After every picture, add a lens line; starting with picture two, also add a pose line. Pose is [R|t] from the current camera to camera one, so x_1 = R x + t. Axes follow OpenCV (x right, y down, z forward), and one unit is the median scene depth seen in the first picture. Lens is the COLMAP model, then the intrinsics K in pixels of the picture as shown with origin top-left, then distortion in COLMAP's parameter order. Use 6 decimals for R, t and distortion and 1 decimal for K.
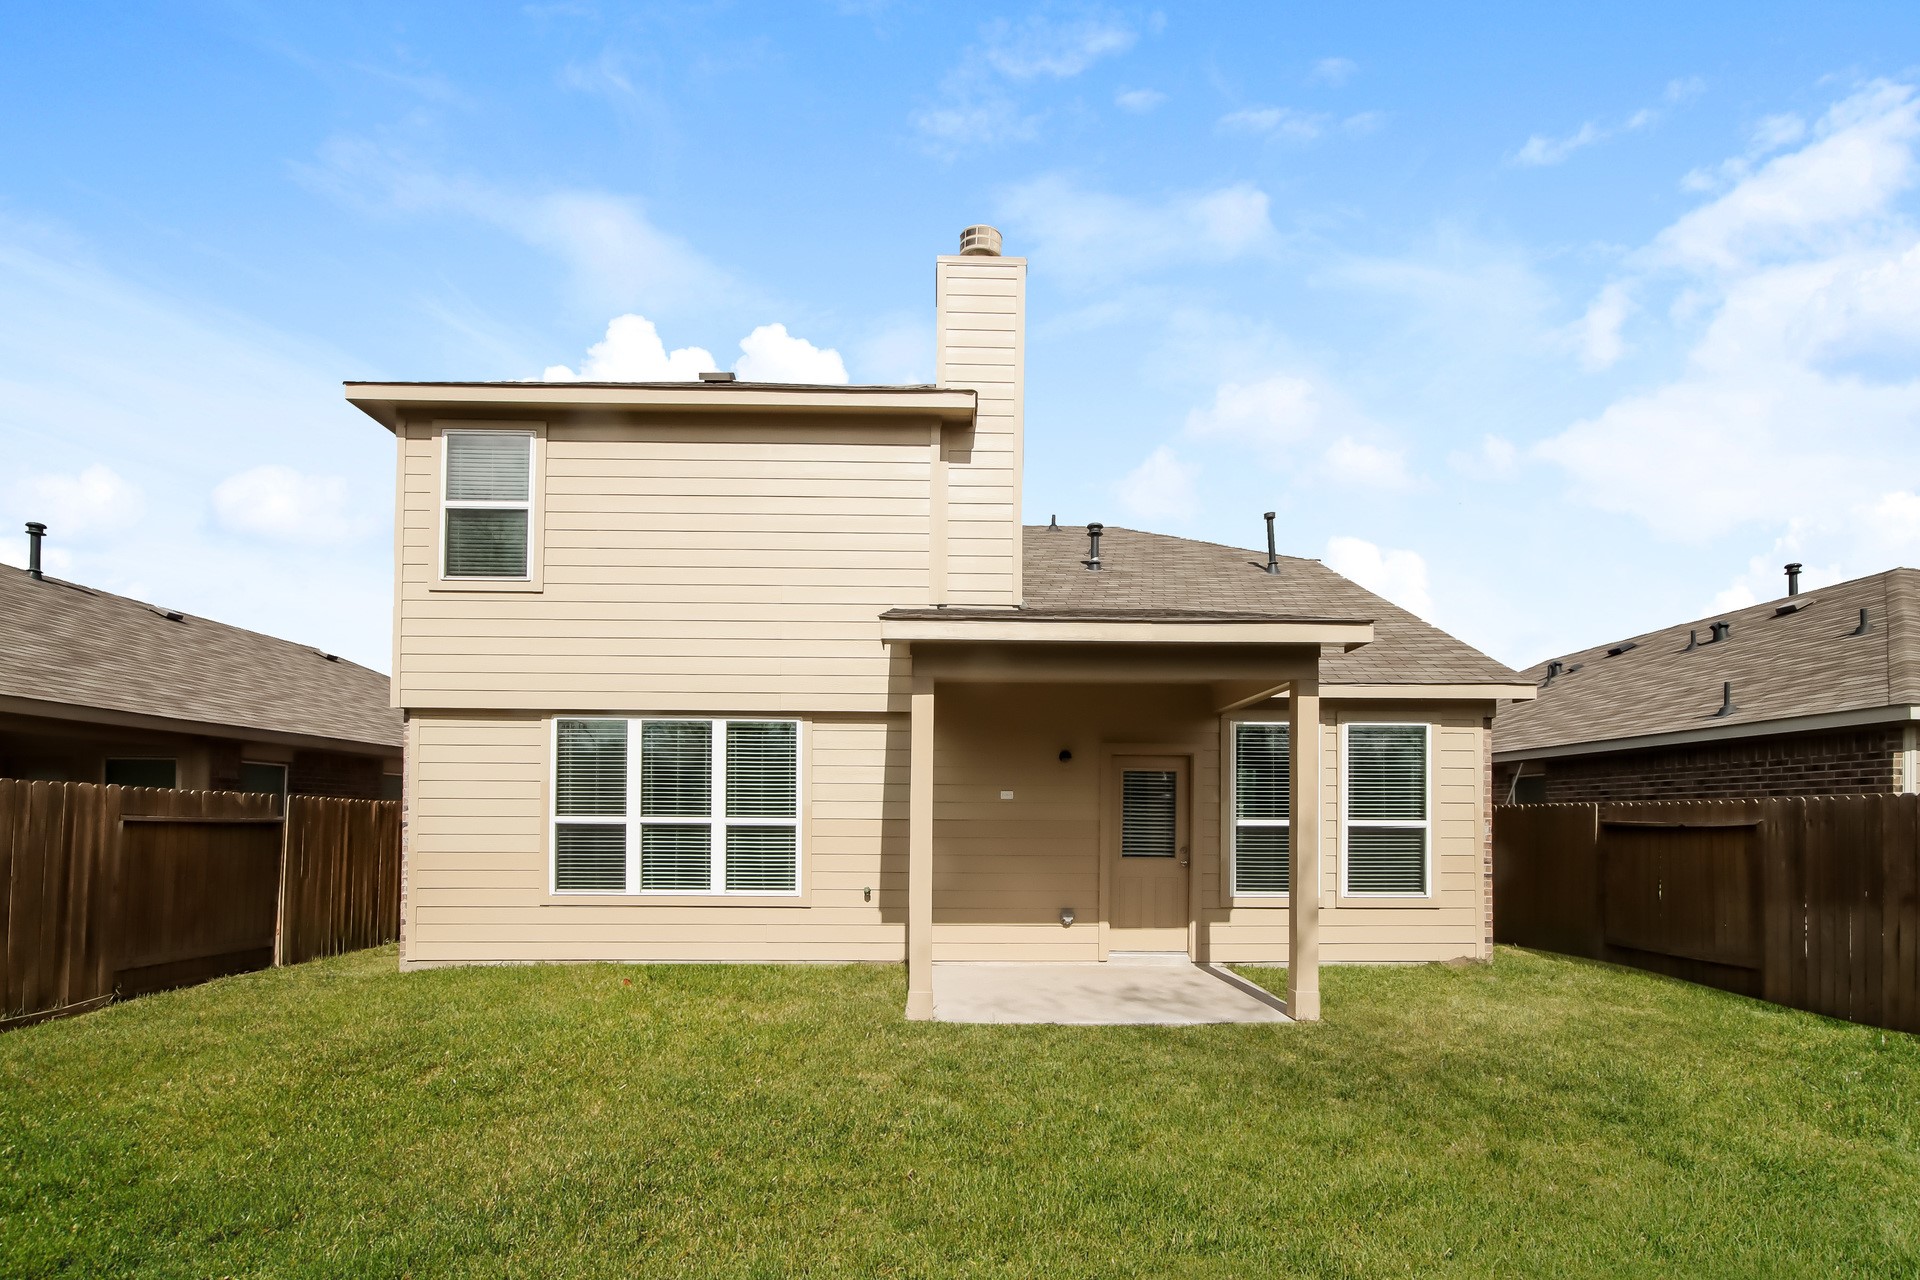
lens RADIAL K [[856.6, 0, 960.0], [0, 856.6, 640.0], [0, 0, 1]] dist [-0.003103, -0.000309]
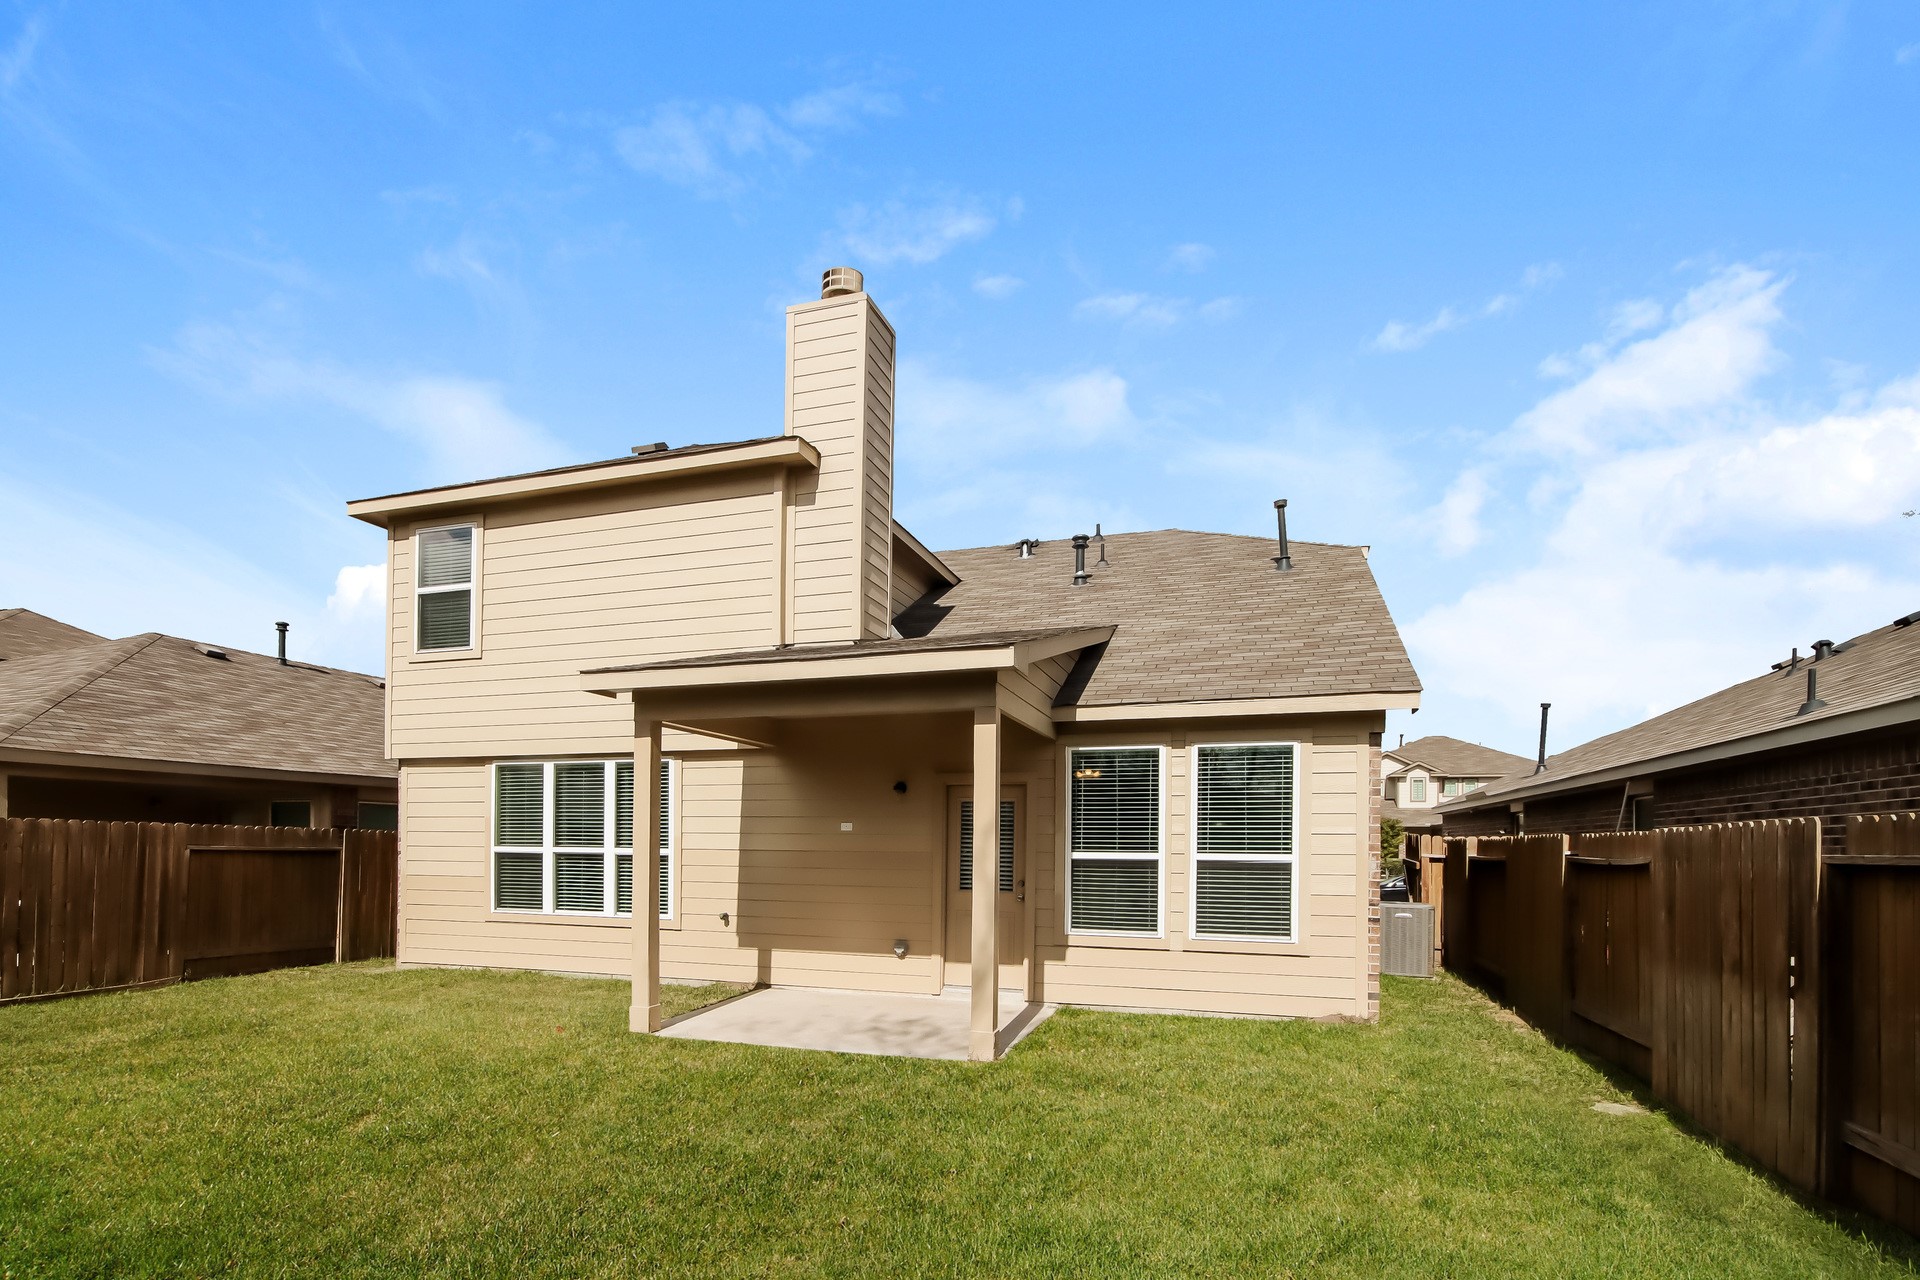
lens RADIAL K [[899.8, 0, 959.5], [0, 899.8, 662.4], [0, 0, 1]] dist [0.000716, 0.000156]
pose [[0.943916, -0.062866, -0.324145, 0.546211], [0.065030, 0.997875, -0.004163, -0.001478], [0.323718, -0.017150, 0.945998, 0.031987]]
